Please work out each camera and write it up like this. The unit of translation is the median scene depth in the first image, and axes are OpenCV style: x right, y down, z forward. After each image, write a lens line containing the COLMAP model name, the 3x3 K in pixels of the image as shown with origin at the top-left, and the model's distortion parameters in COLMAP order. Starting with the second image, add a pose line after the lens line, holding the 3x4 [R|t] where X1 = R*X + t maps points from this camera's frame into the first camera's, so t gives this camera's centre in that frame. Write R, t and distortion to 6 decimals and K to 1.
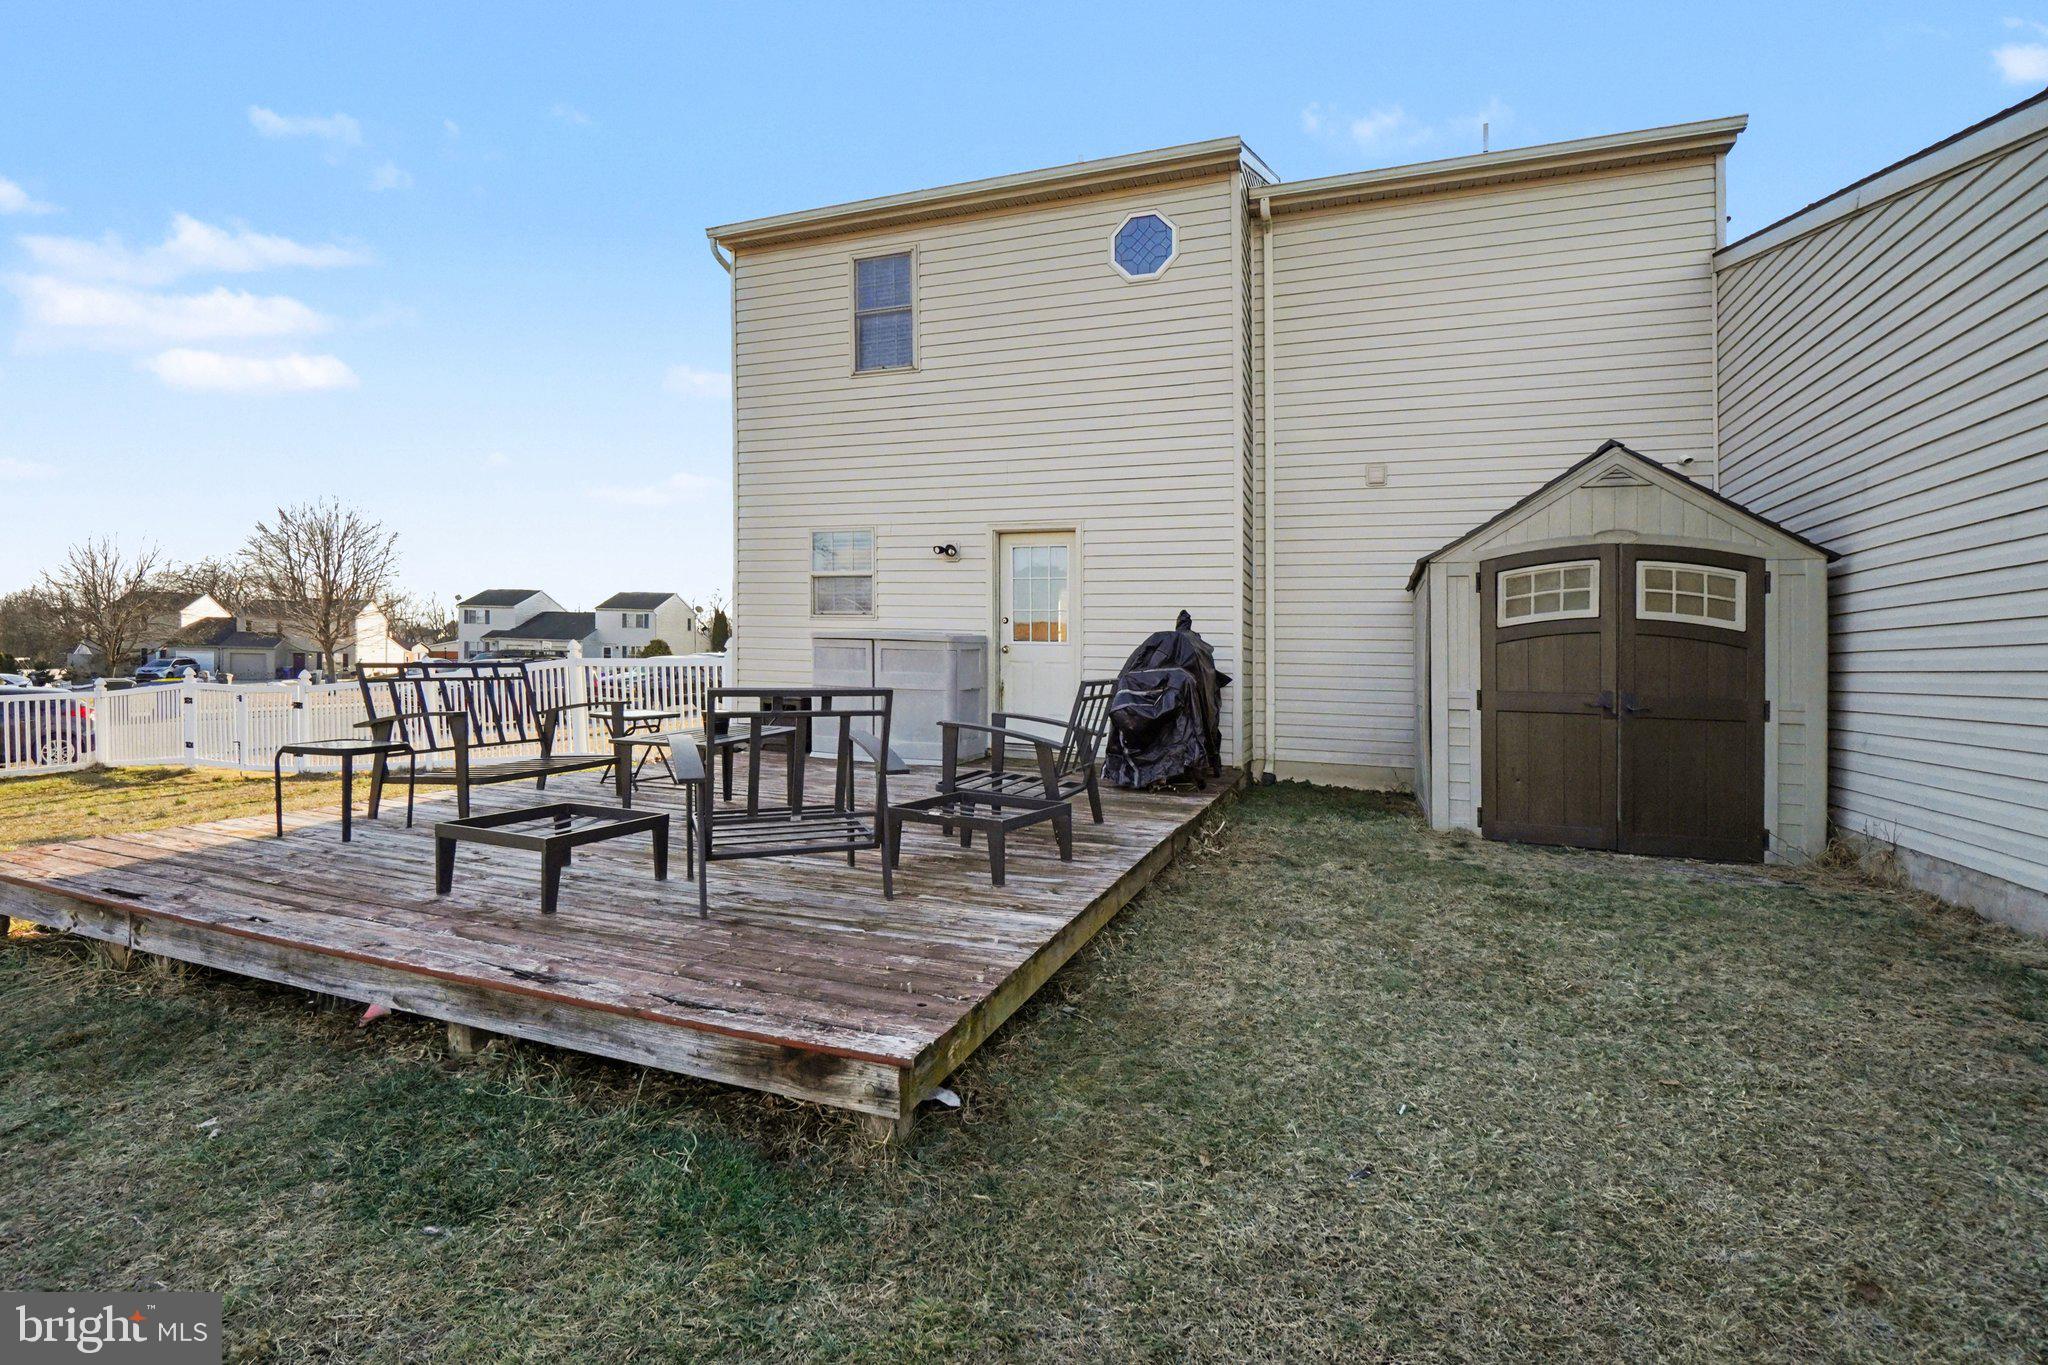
lens RADIAL K [[917.6, 0, 1028.8], [0, 917.6, 674.5], [0, 0, 1]] dist [0.001797, -0.000015]
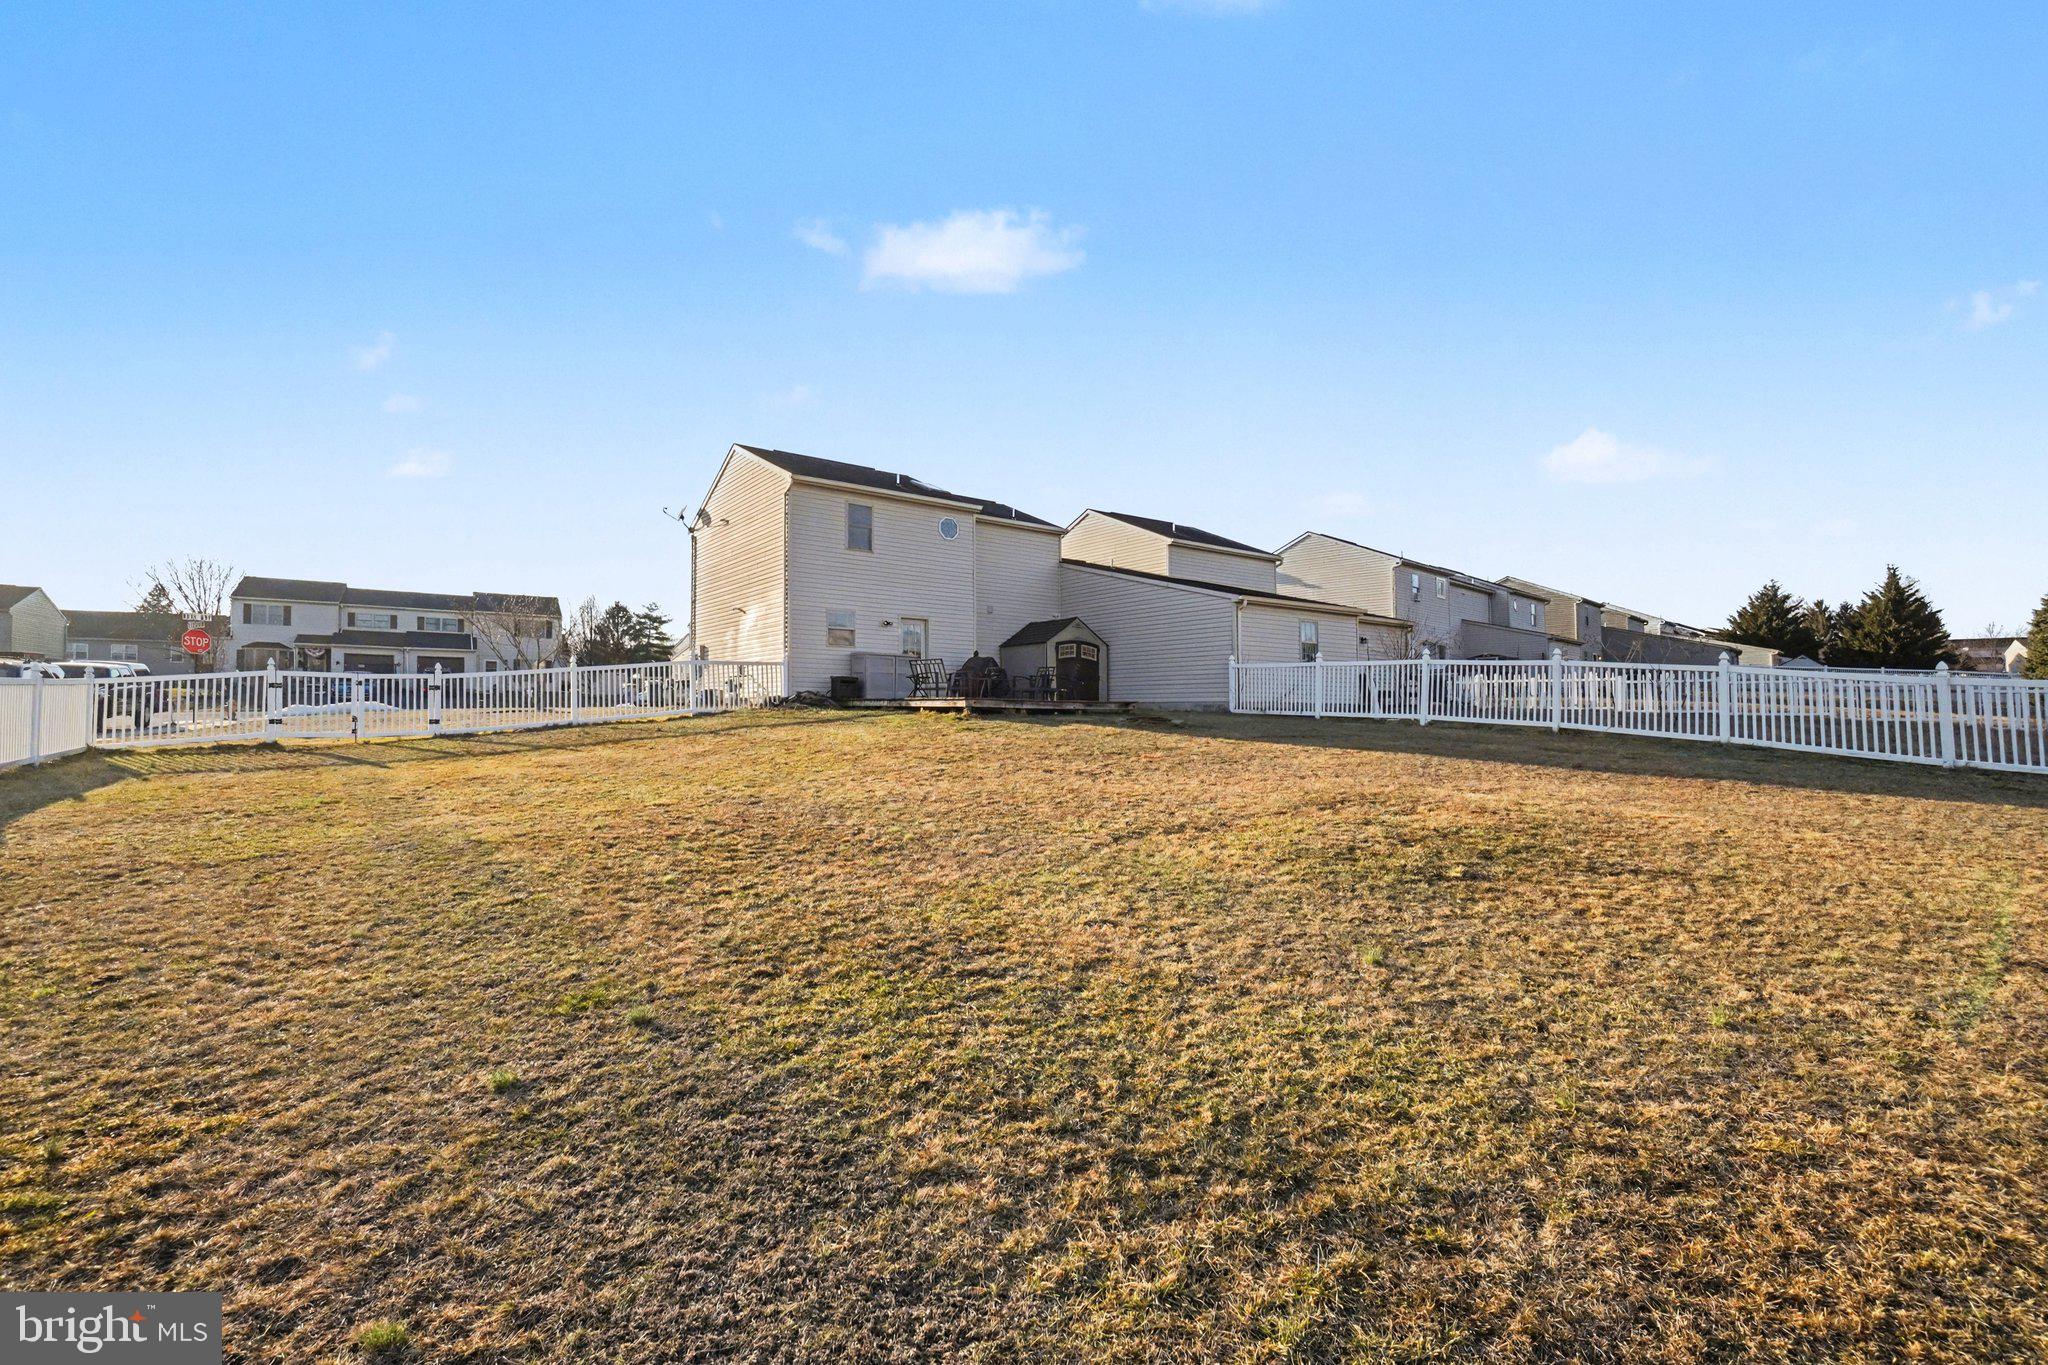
lens RADIAL K [[917.6, 0, 1028.8], [0, 917.6, 674.5], [0, 0, 1]] dist [0.001797, -0.000015]
pose [[0.557970, 0.009361, 0.829808, -2.045001], [0.004417, 0.999889, -0.014250, 0.057632], [-0.829849, 0.011617, 0.557867, -0.840685]]
